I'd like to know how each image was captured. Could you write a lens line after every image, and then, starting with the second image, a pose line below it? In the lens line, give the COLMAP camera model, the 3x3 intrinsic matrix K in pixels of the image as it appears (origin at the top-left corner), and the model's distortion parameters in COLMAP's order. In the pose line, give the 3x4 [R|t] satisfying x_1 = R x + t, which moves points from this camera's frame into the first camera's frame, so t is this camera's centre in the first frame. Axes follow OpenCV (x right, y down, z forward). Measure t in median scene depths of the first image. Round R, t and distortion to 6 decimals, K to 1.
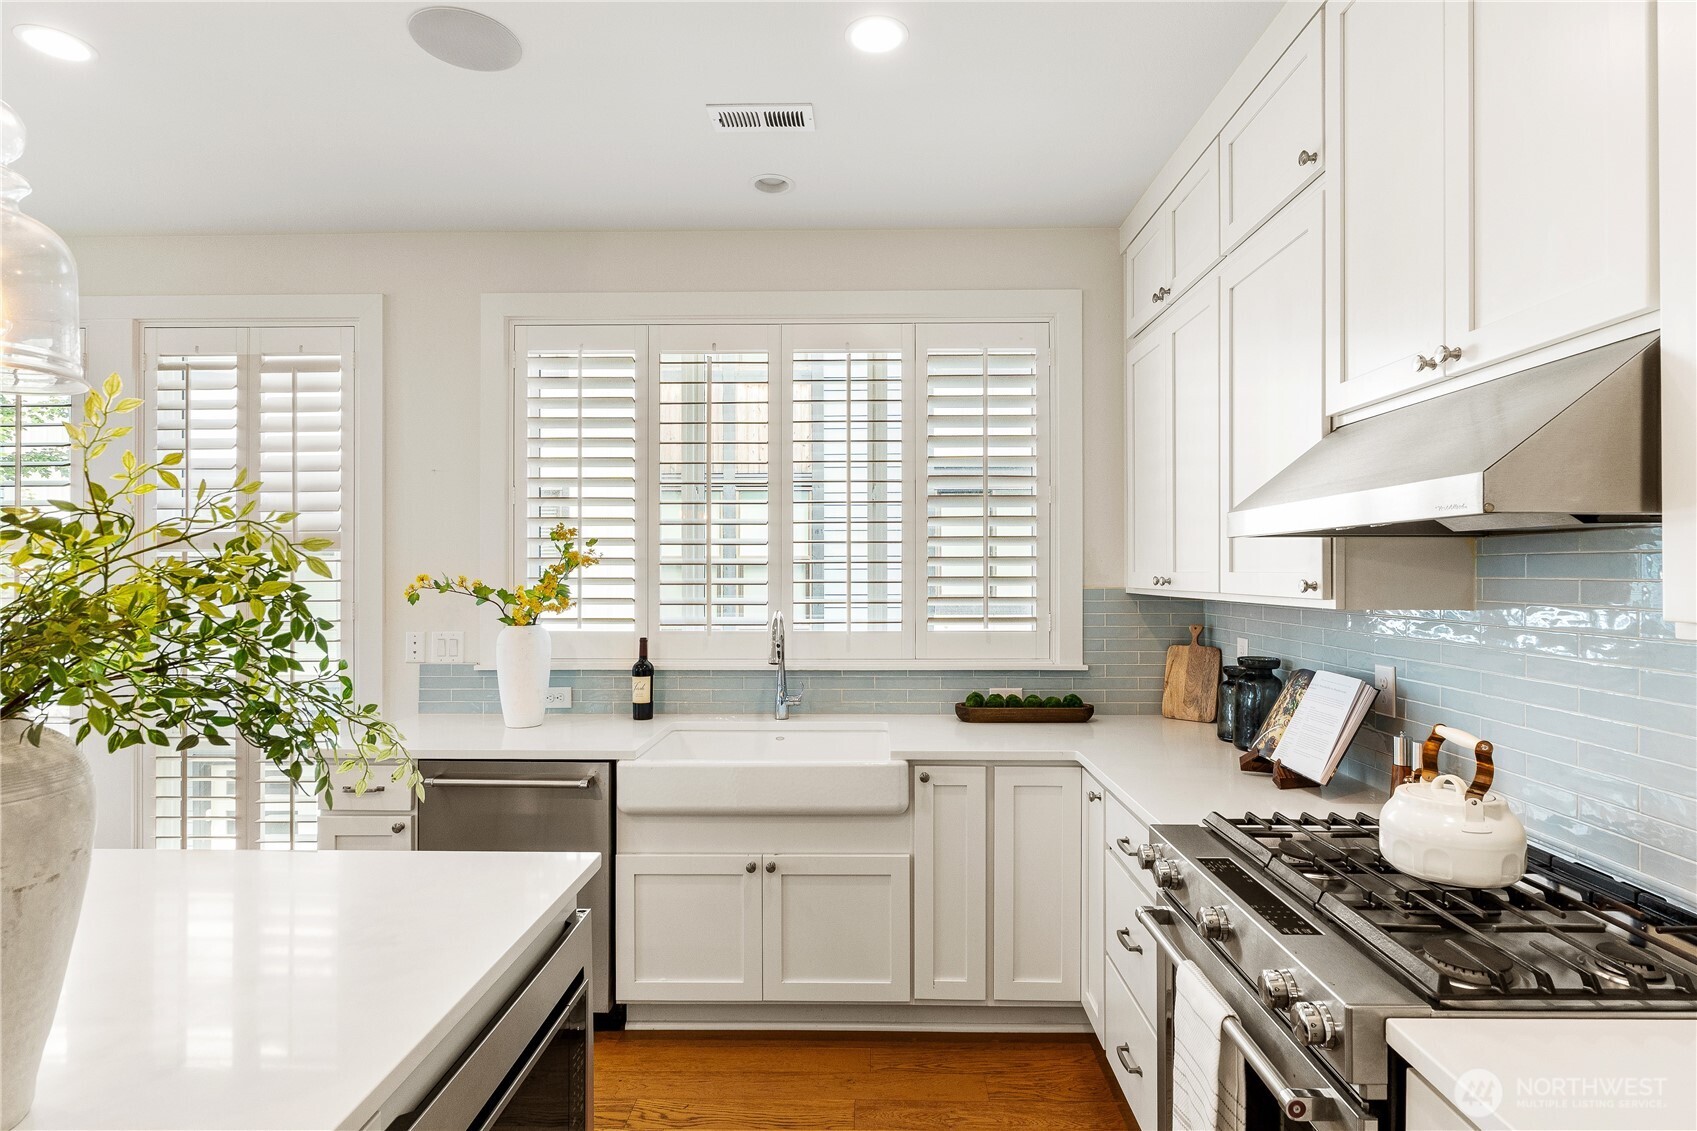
lens RADIAL K [[868.4, 0, 849.3], [0, 868.4, 573.5], [0, 0, 1]] dist [-0.015504, 0.000392]
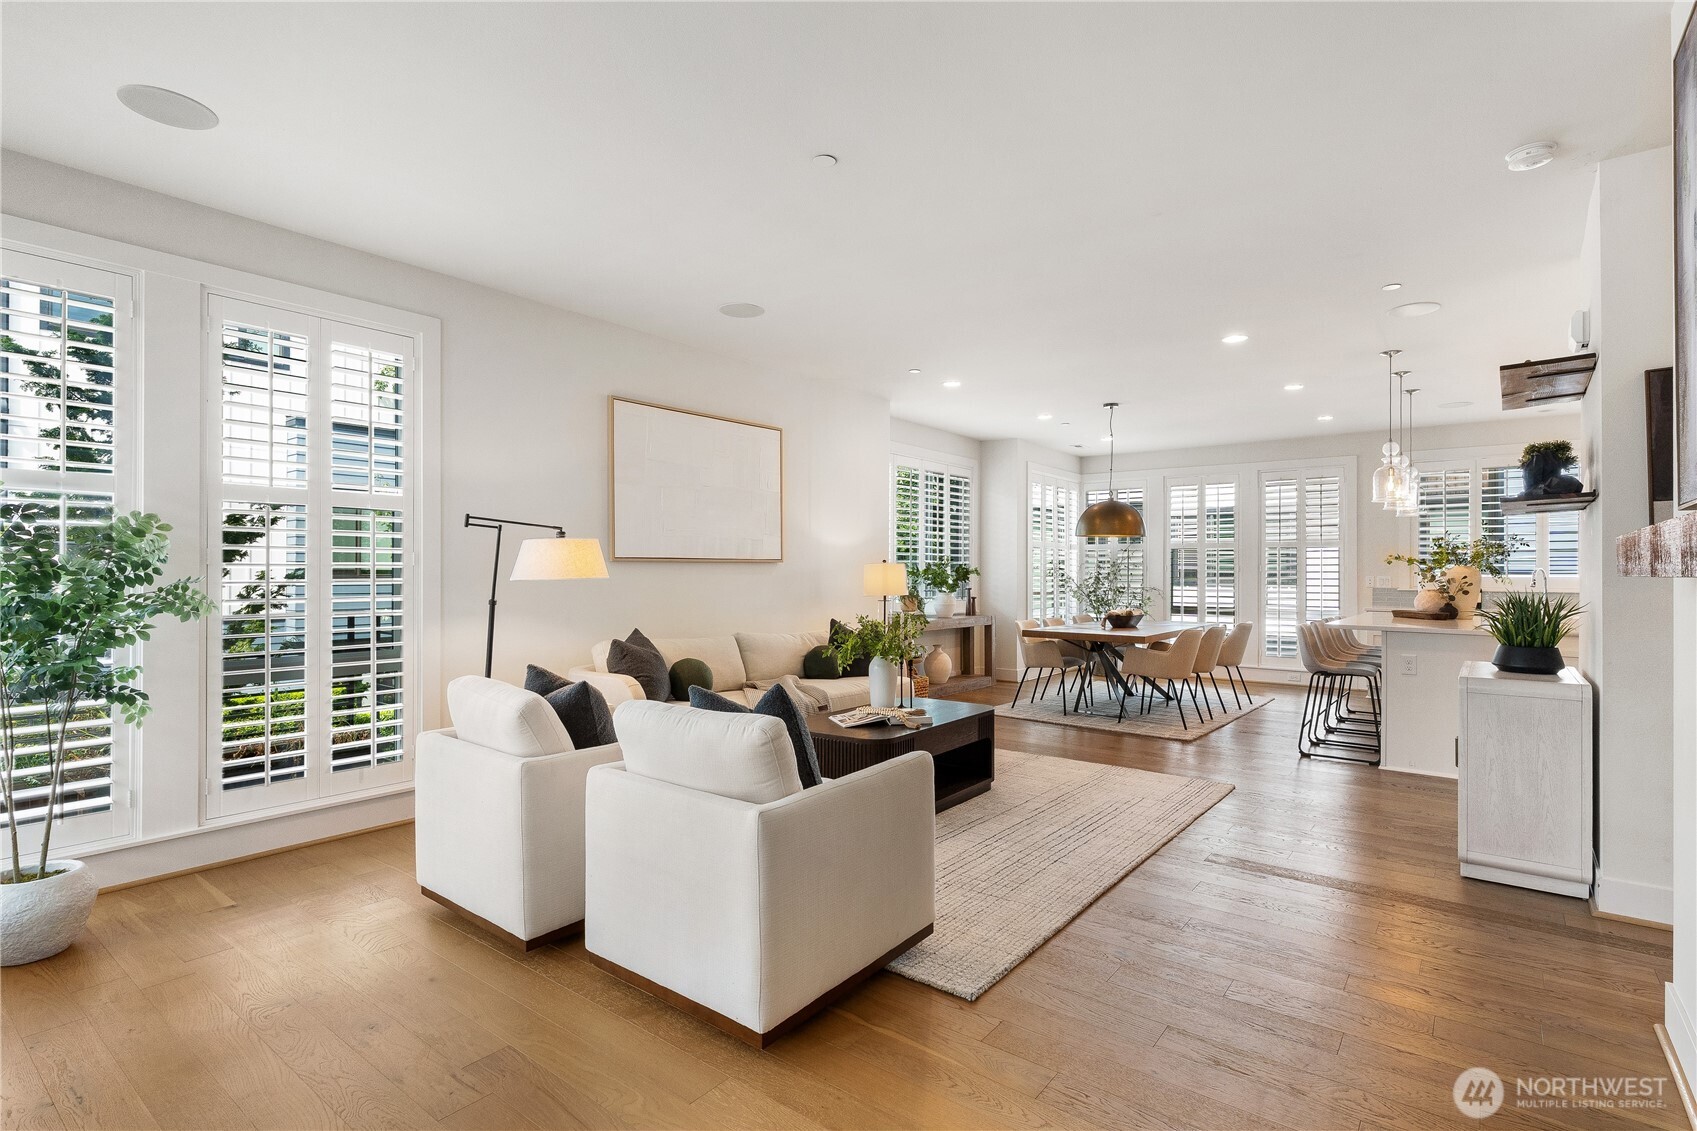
lens RADIAL K [[816.9, 0, 854.3], [0, 816.9, 564.8], [0, 0, 1]] dist [-0.001462, -0.000311]
pose [[0.803324, -0.002749, -0.595536, -0.282917], [-0.004075, 0.999941, -0.010113, 0.065811], [0.595529, 0.010551, 0.803265, -2.149534]]
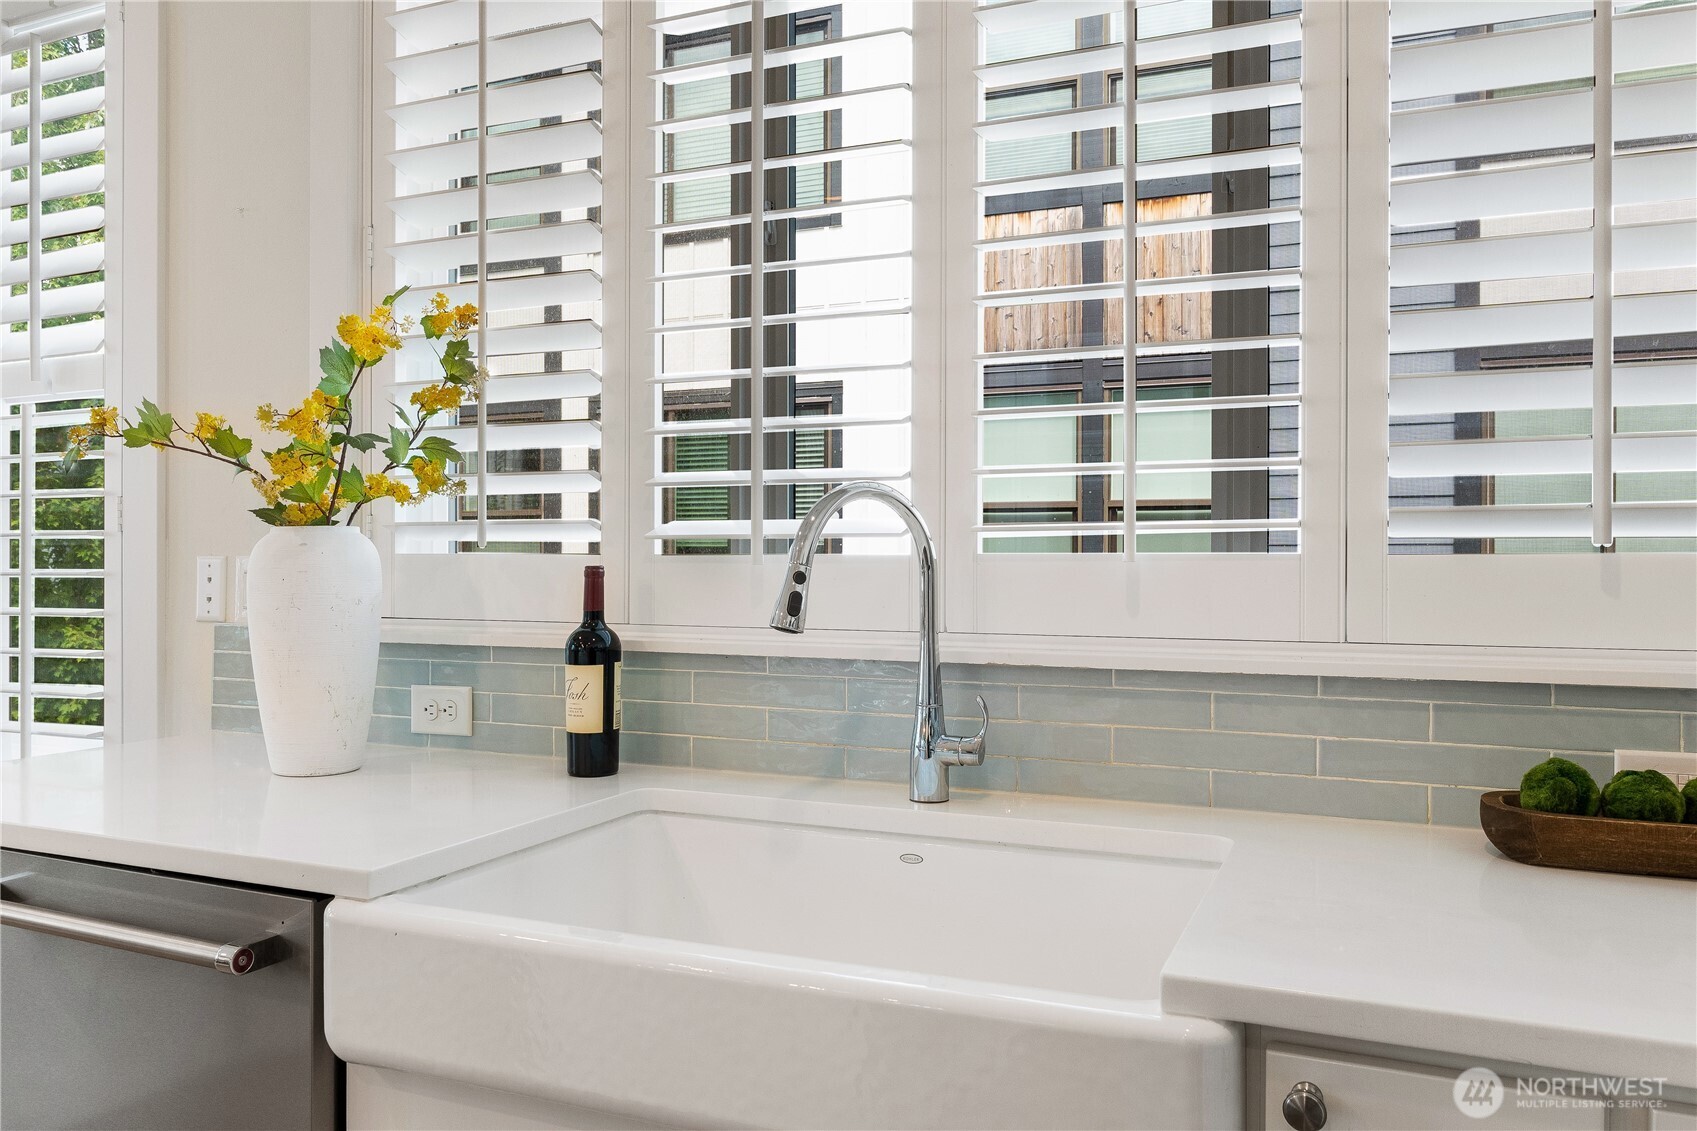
lens RADIAL K [[1242.9, 0, 848.5], [0, 1242.9, 565.5], [0, 0, 1]] dist [-0.000236, -0.000164]
pose [[0.929184, 0.006036, -0.369569, 0.077099], [-0.004641, 0.999978, 0.004665, 0.070808], [0.369589, -0.002619, 0.929192, 0.522549]]
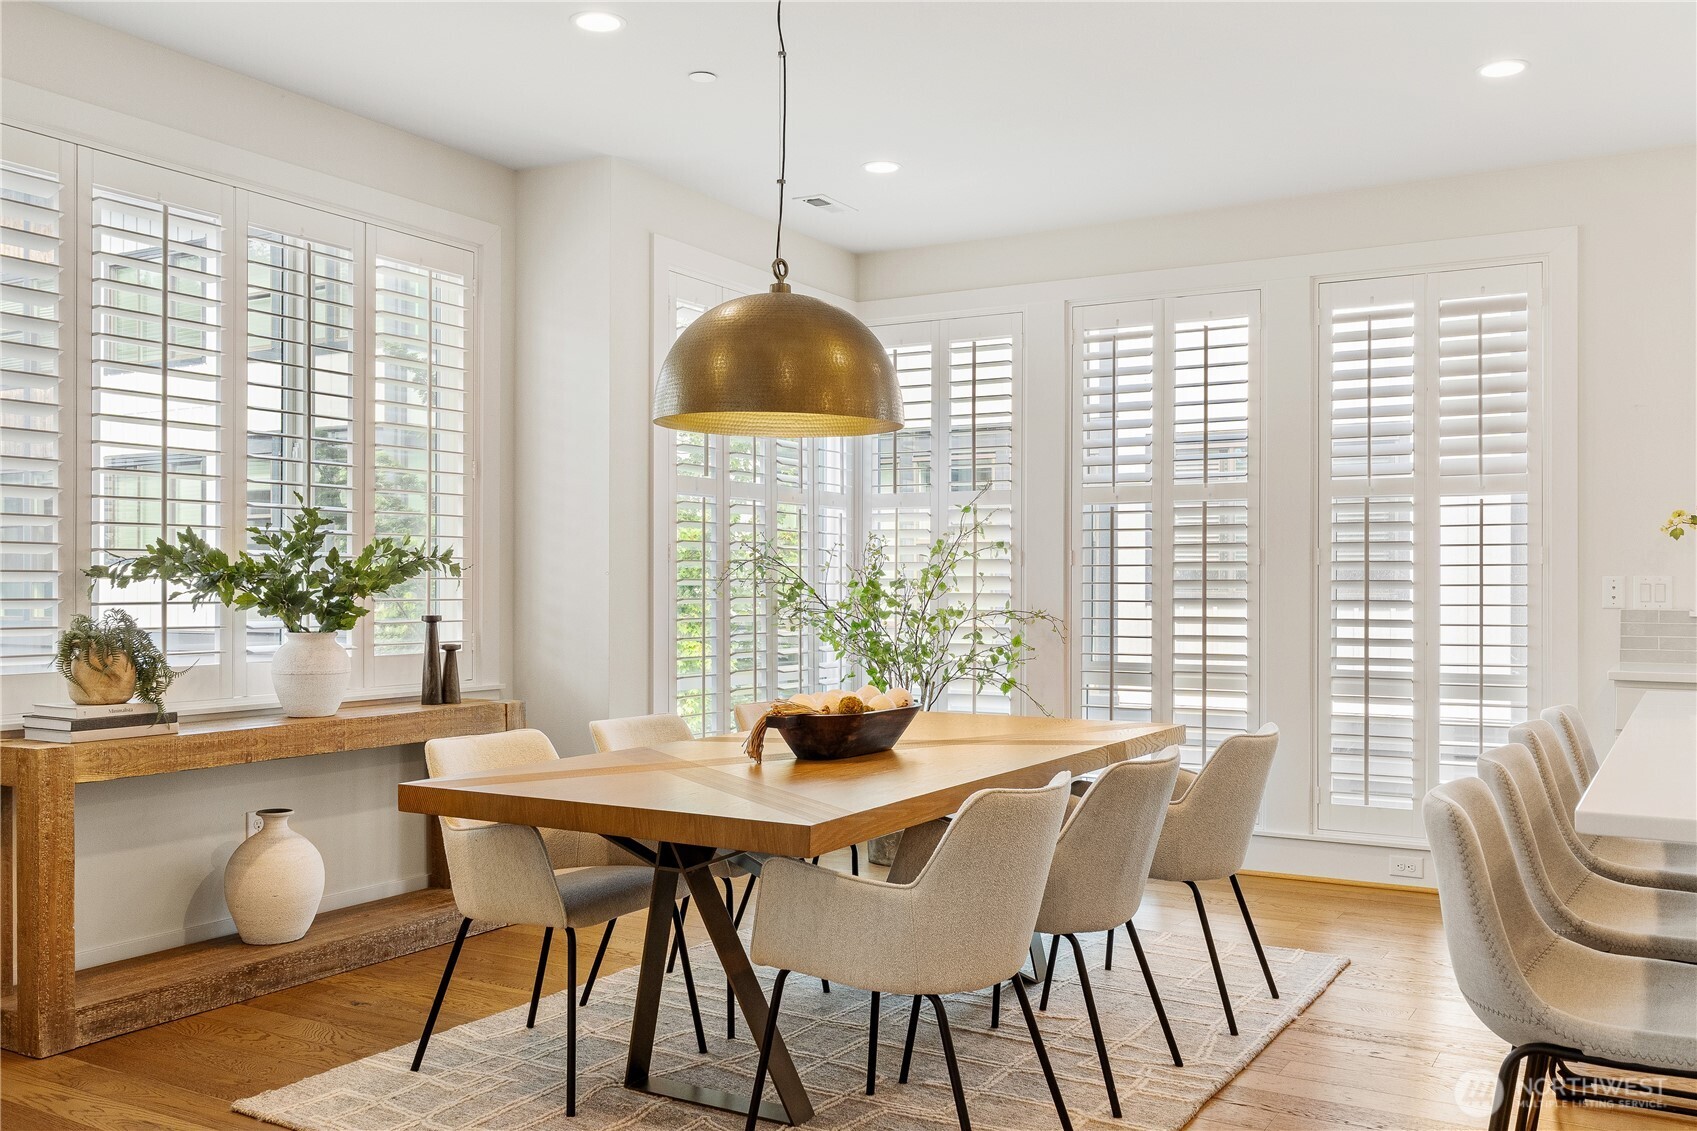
lens RADIAL K [[1466.6, 0, 853.7], [0, 1466.6, 592.9], [0, 0, 1]] dist [0.000013, 0.003773]
pose [[0.877205, 0.003450, -0.480103, -0.477921], [-0.001141, 0.999986, 0.005101, 0.081501], [0.480114, -0.003927, 0.877197, -0.851290]]
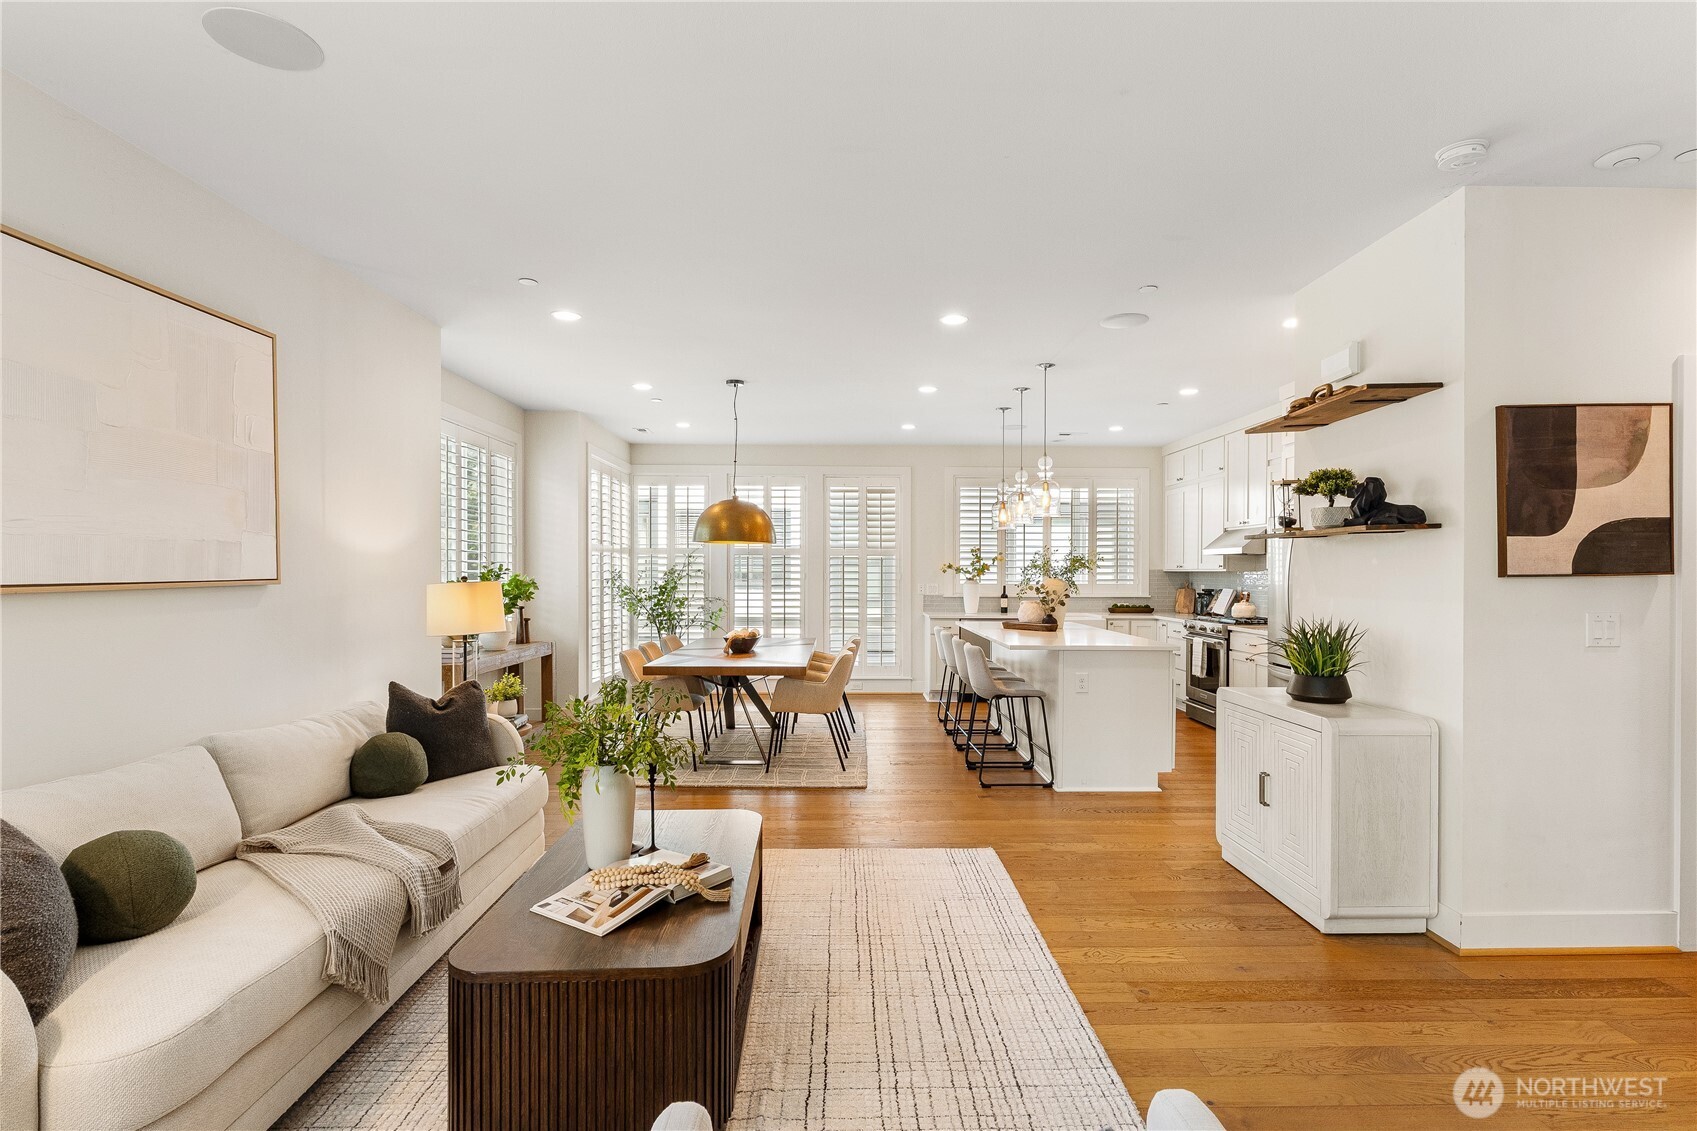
lens RADIAL K [[821.1, 0, 861.2], [0, 821.1, 576.8], [0, 0, 1]] dist [0.001236, -0.000335]
pose [[0.998846, 0.001314, 0.048018, -0.865245], [-0.001702, 0.999966, 0.008035, 0.022983], [-0.048006, -0.008107, 0.998814, -1.789373]]
